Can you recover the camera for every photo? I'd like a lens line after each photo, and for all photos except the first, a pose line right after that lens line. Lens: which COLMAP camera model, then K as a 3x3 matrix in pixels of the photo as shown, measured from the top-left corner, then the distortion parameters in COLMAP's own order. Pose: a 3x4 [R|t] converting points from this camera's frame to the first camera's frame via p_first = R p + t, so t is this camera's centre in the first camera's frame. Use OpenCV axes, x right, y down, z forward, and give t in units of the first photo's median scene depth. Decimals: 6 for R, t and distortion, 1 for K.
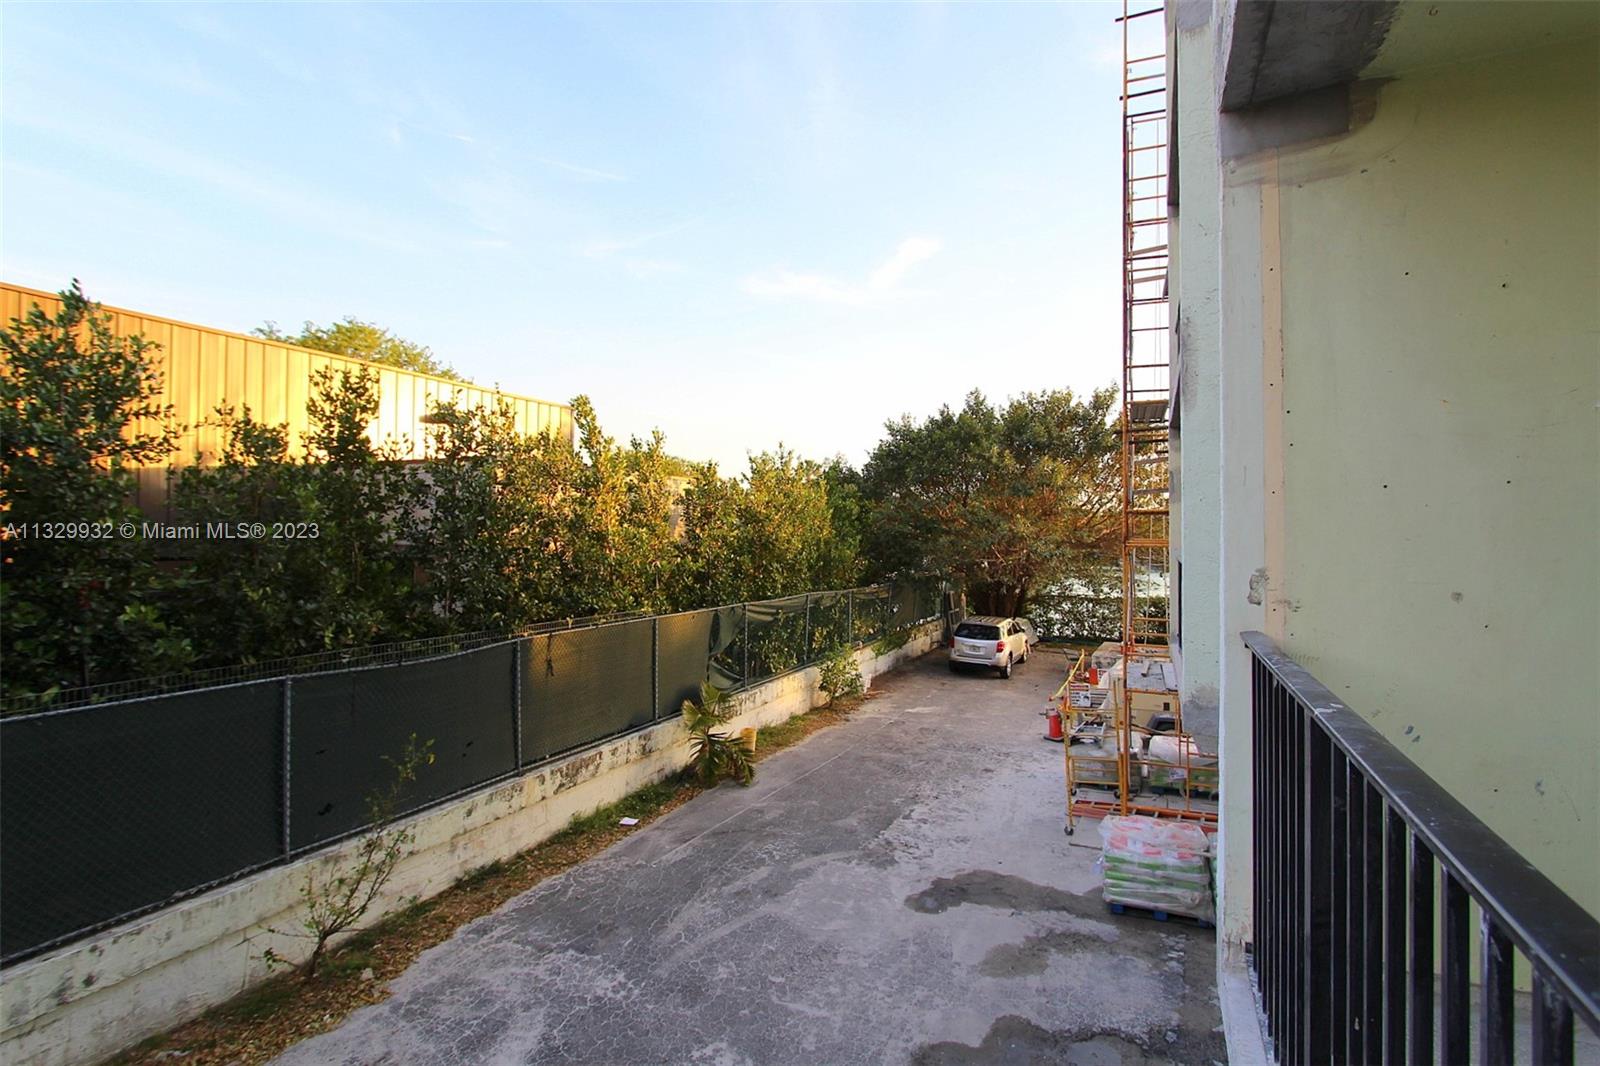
lens RADIAL K [[737.6, 0, 804.9], [0, 737.6, 530.7], [0, 0, 1]] dist [-0.010975, 0.000831]
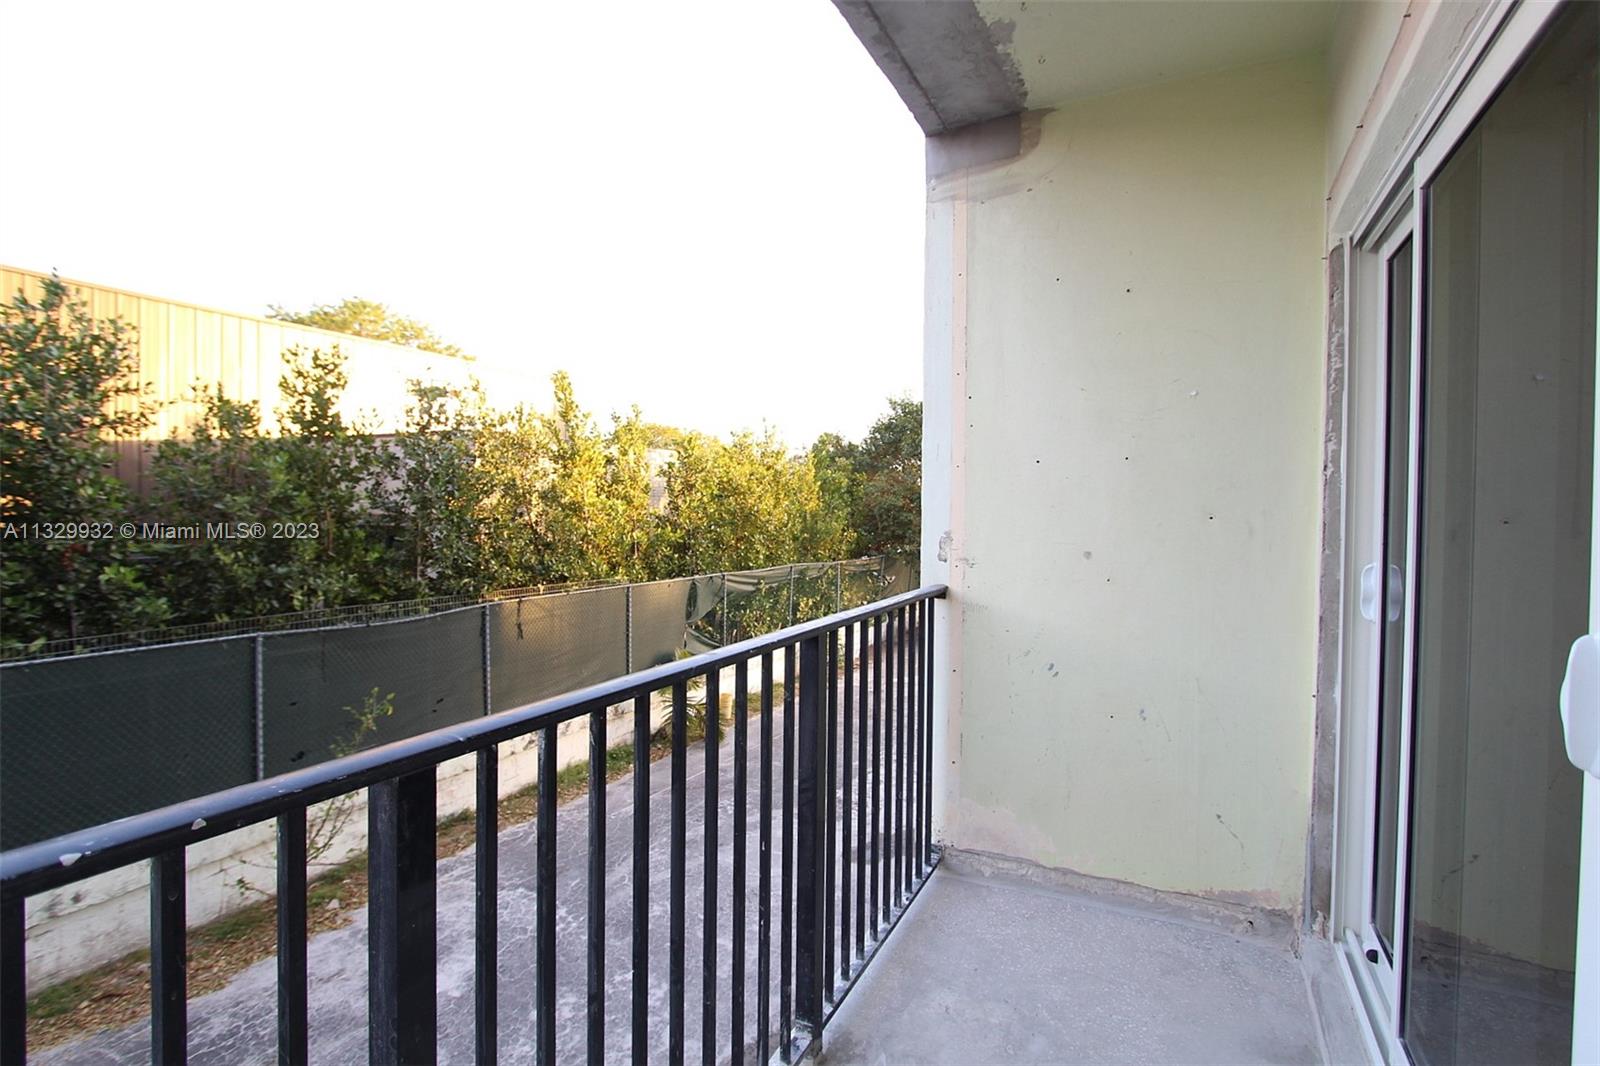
lens RADIAL K [[737.6, 0, 794.8], [0, 737.6, 527.7], [0, 0, 1]] dist [-0.010975, 0.000831]
pose [[0.999495, 0.005896, -0.031236, 0.114588], [-0.004880, 0.999459, 0.032511, 0.002342], [0.031411, -0.032343, 0.998983, -0.052393]]
